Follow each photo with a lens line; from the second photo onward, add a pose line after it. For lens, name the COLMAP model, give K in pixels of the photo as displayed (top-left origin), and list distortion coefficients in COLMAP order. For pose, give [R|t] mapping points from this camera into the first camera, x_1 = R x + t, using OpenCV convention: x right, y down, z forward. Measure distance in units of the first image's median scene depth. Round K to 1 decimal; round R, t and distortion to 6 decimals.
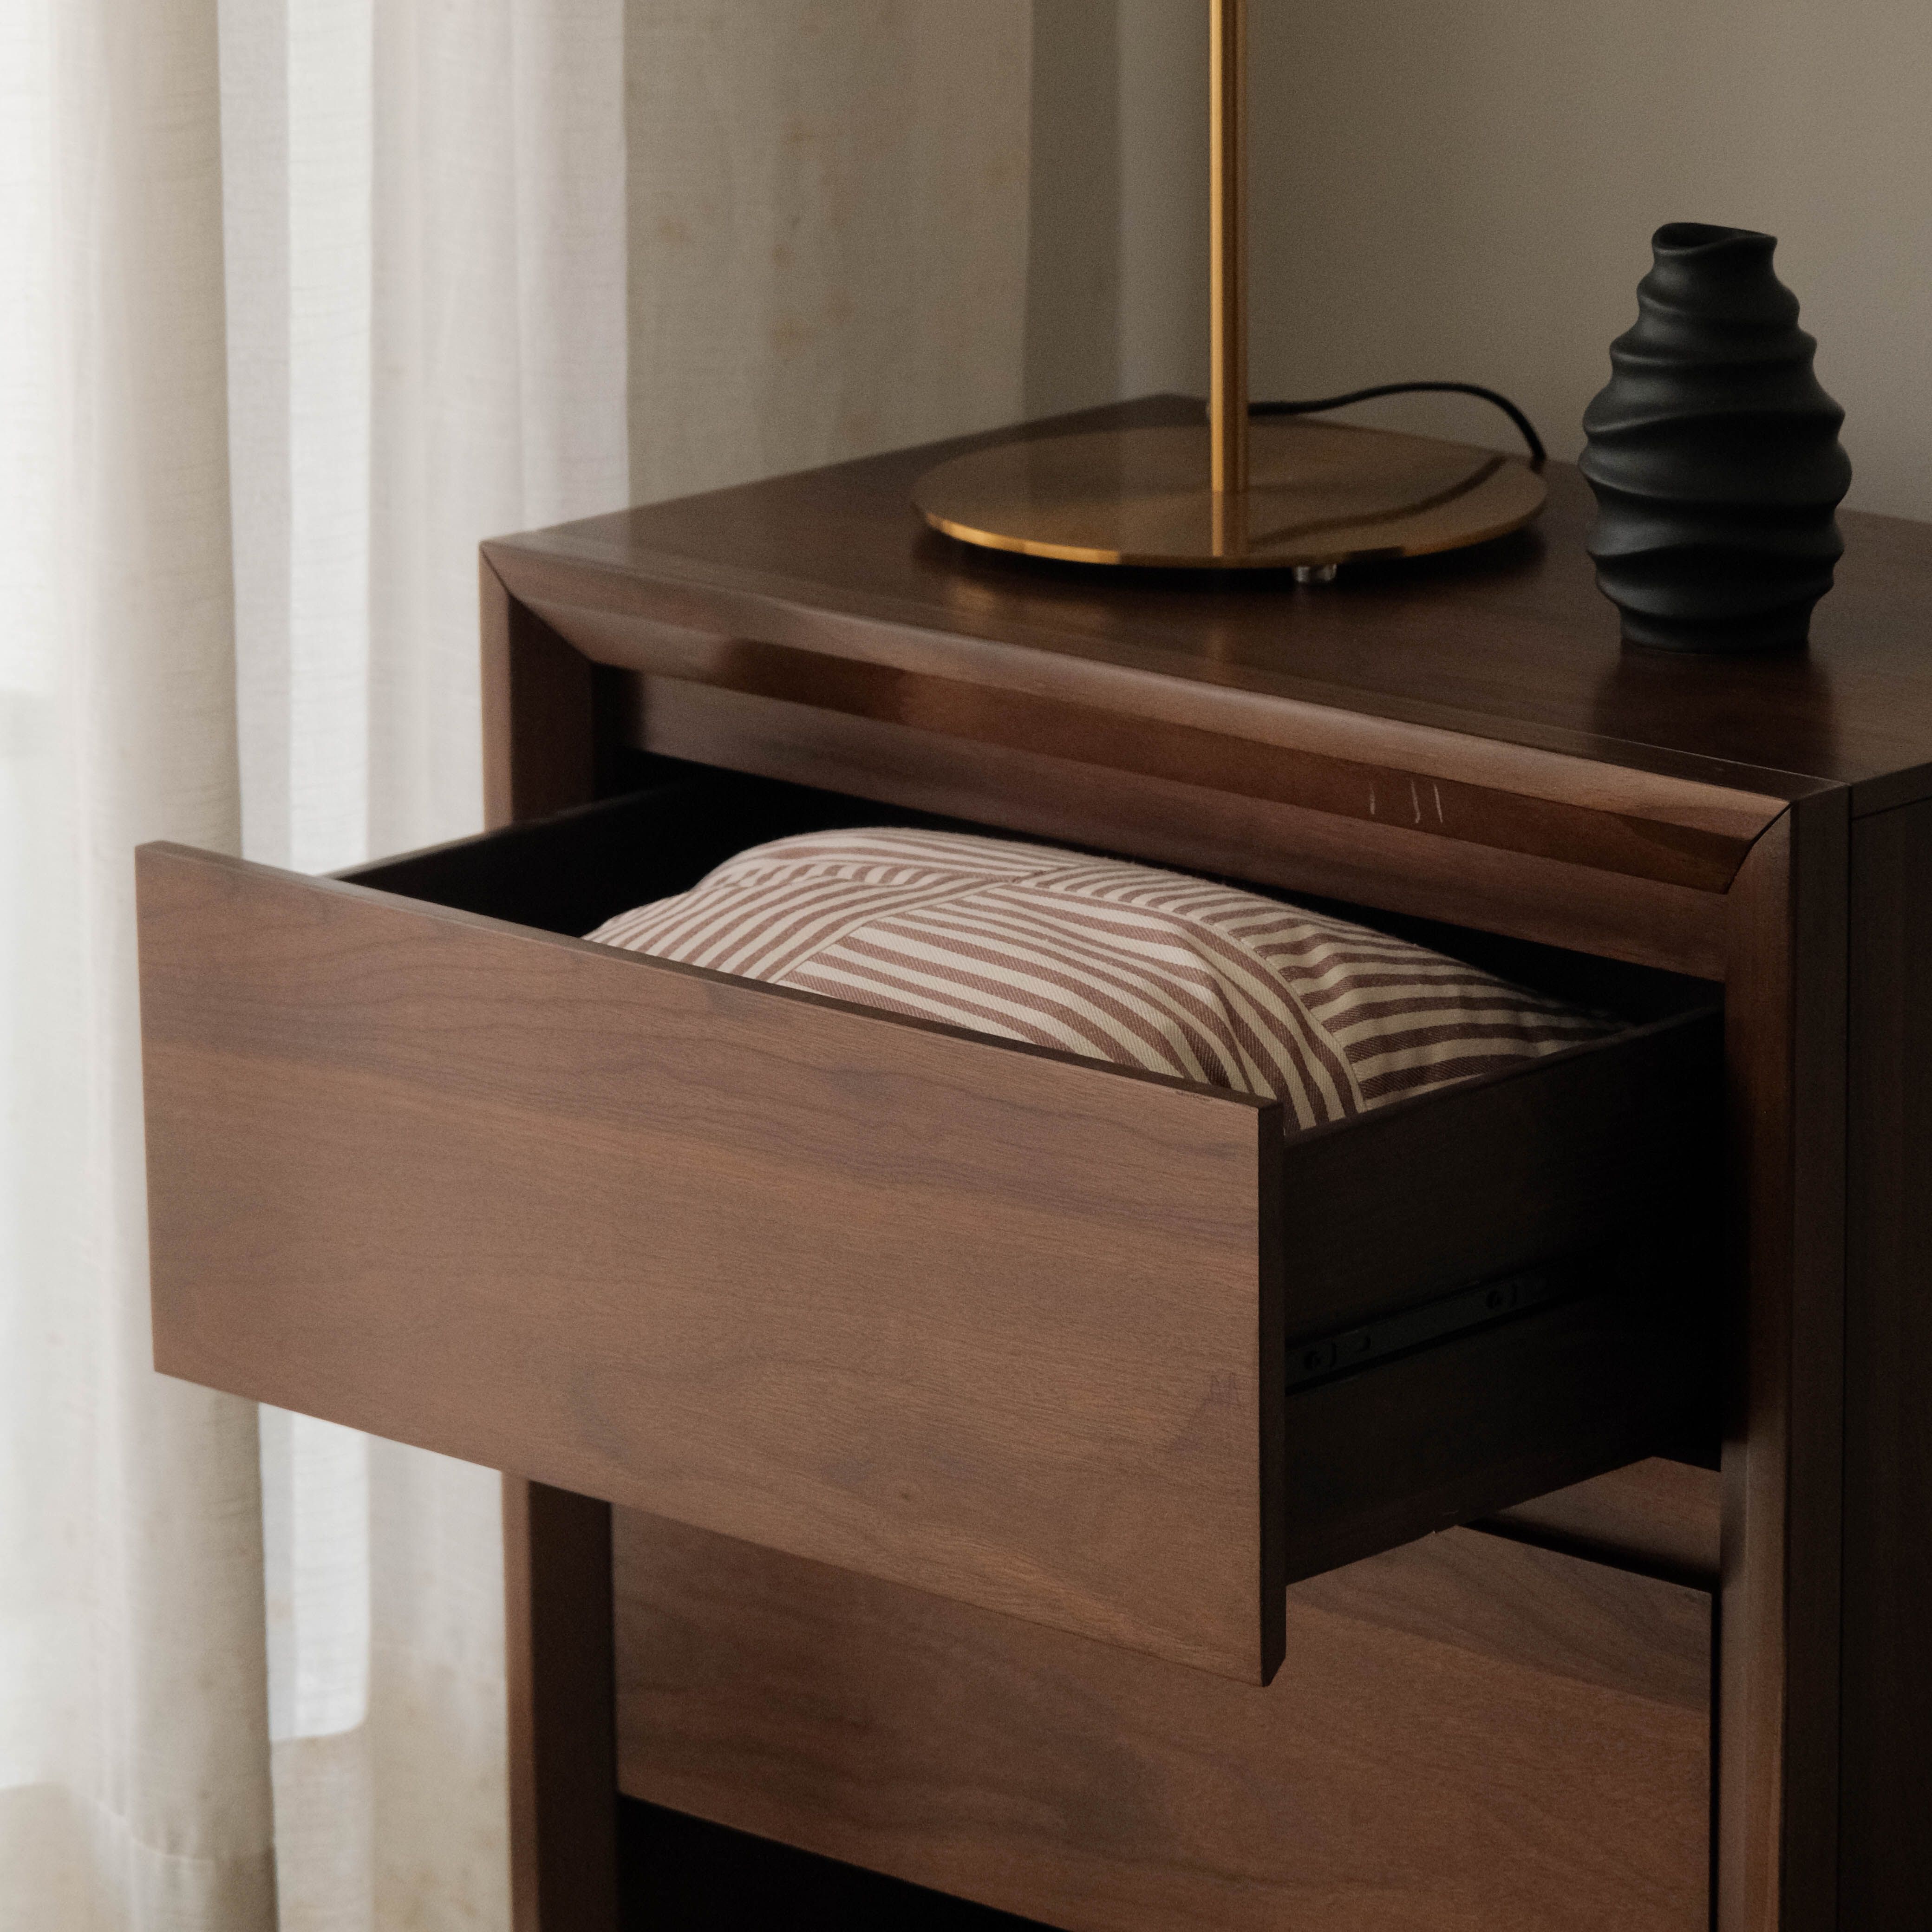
lens RADIAL K [[10336.2, 0, 966.0], [0, 10336.2, 966.0], [0, 0, 1]] dist [-0.273837, 10.276116]
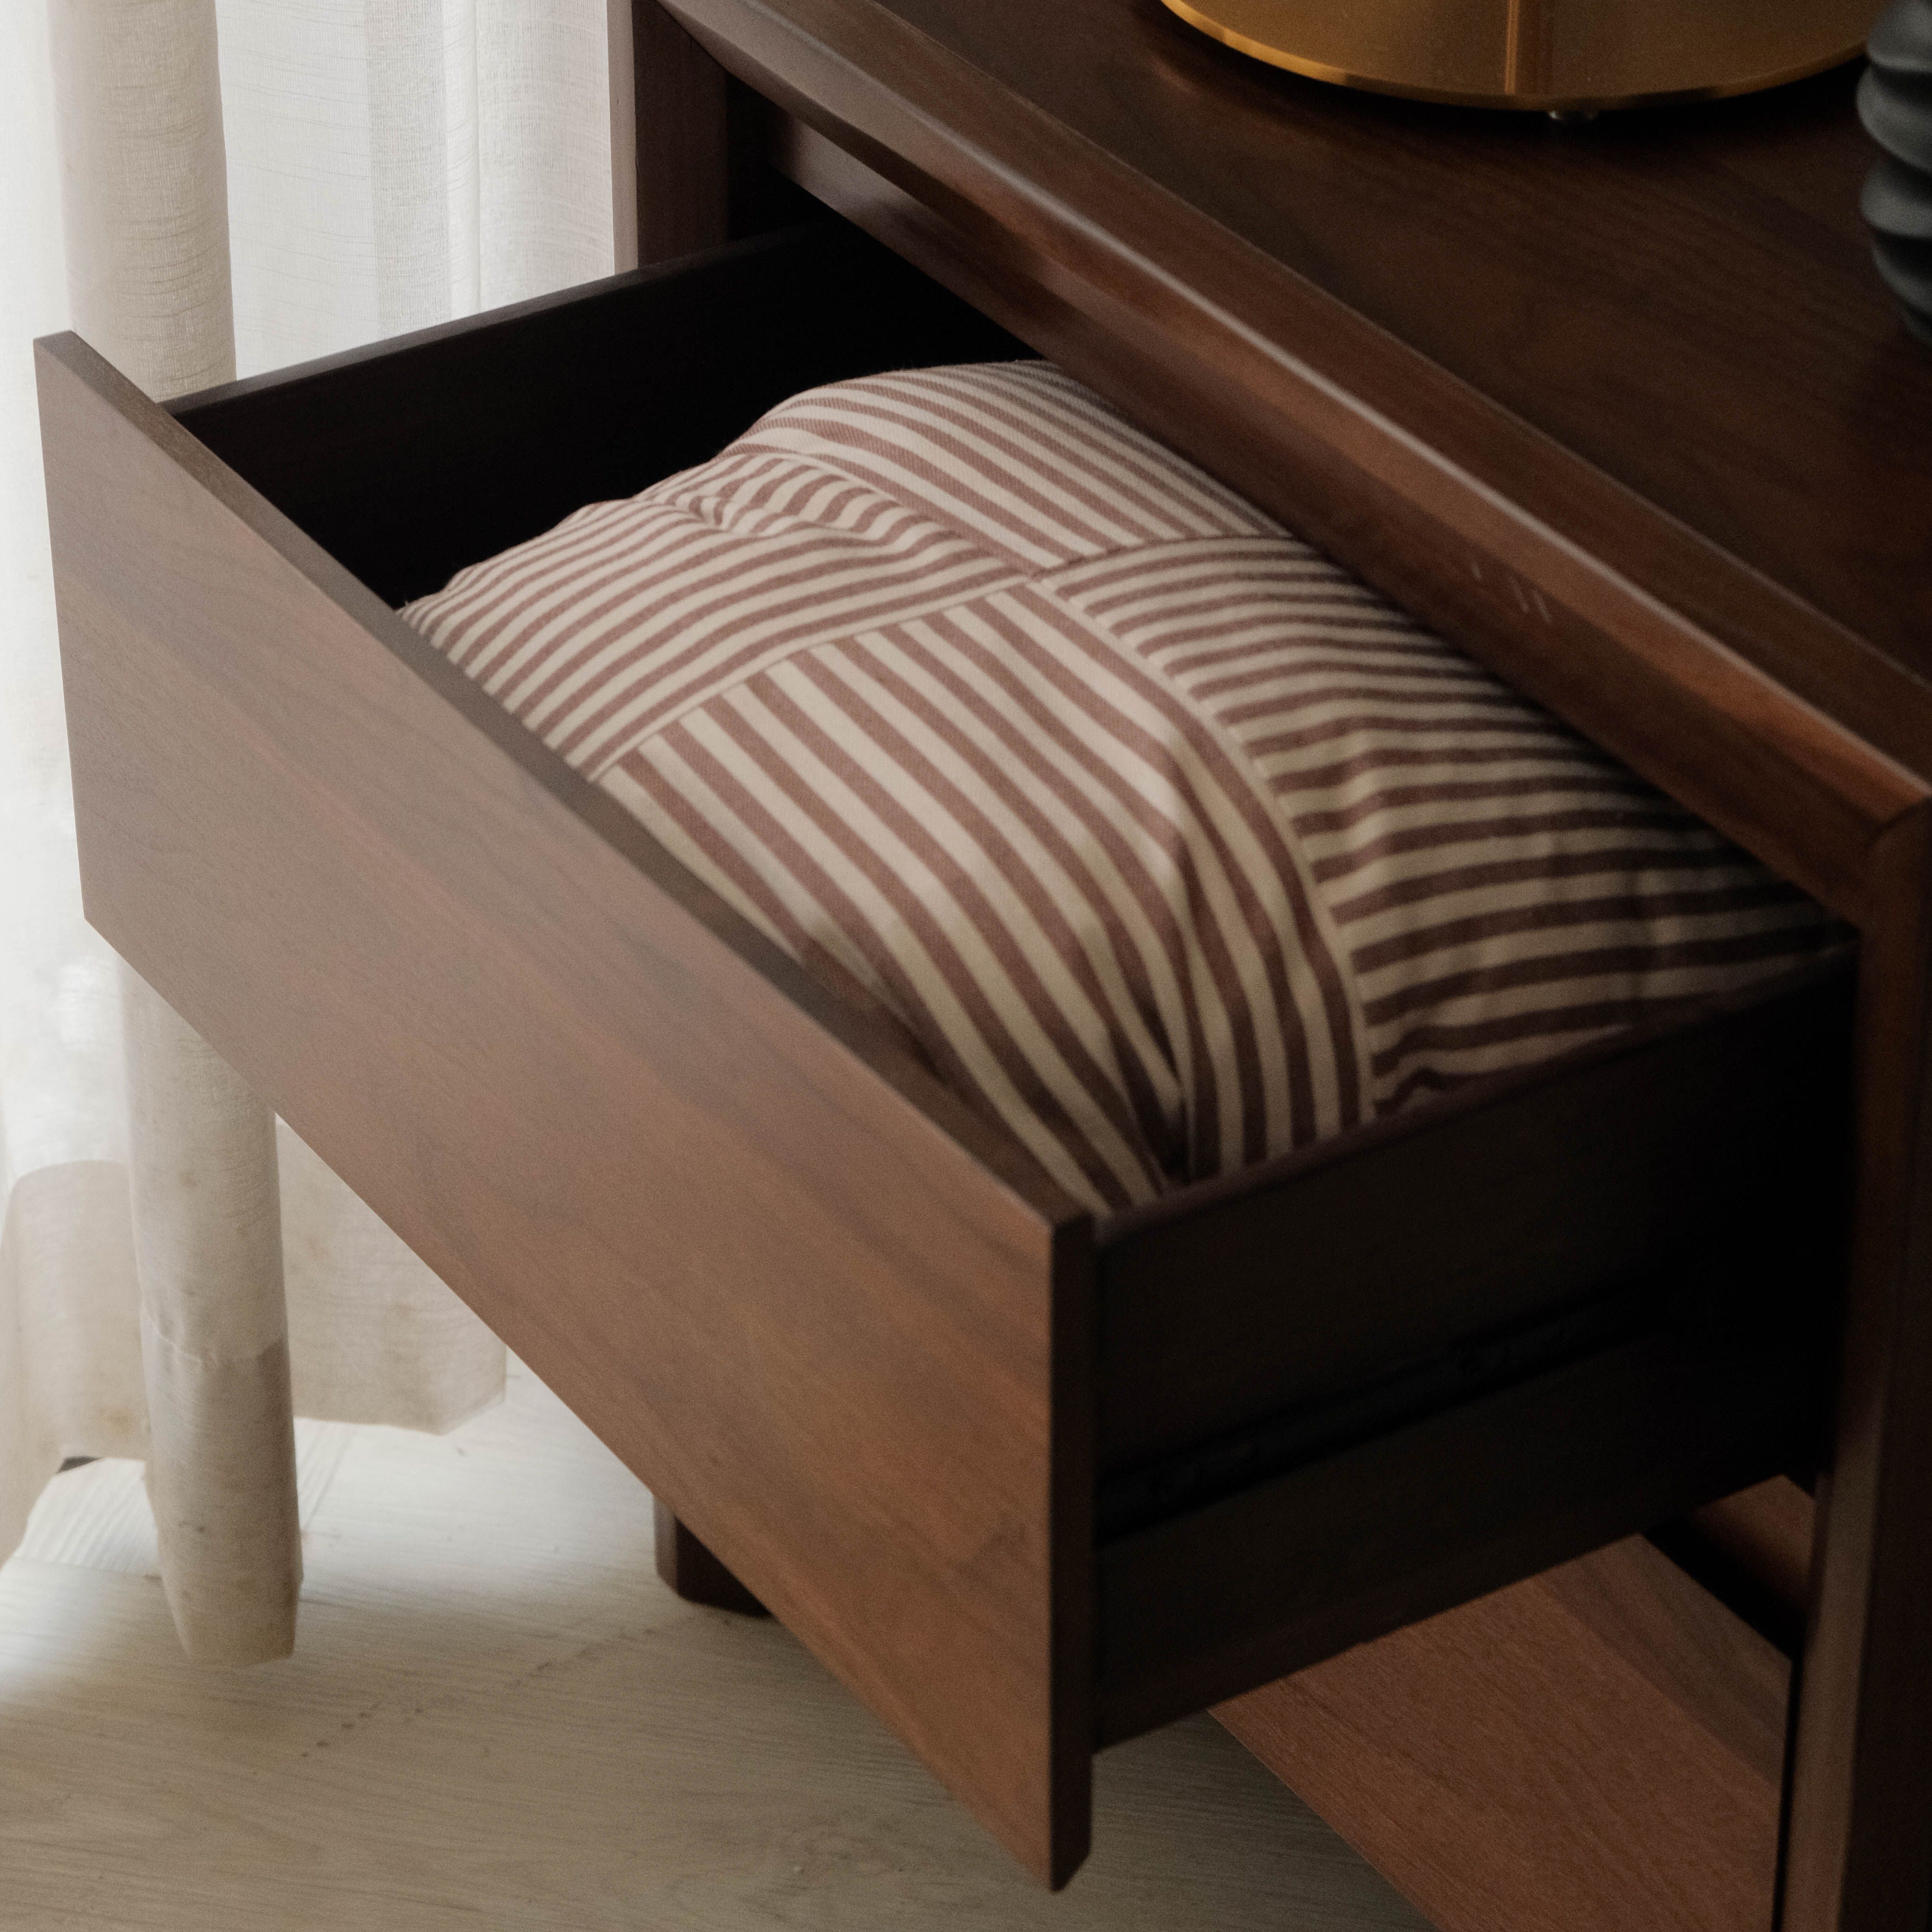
lens RADIAL K [[6771.3, 0, 966.0], [0, 6771.3, 966.0], [0, 0, 1]] dist [-0.116387, 2.902162]
pose [[0.971636, 0.135717, -0.193662, 0.103067], [-0.075237, 0.953782, 0.290928, -0.129093], [0.224196, -0.268106, 0.936940, 0.533811]]
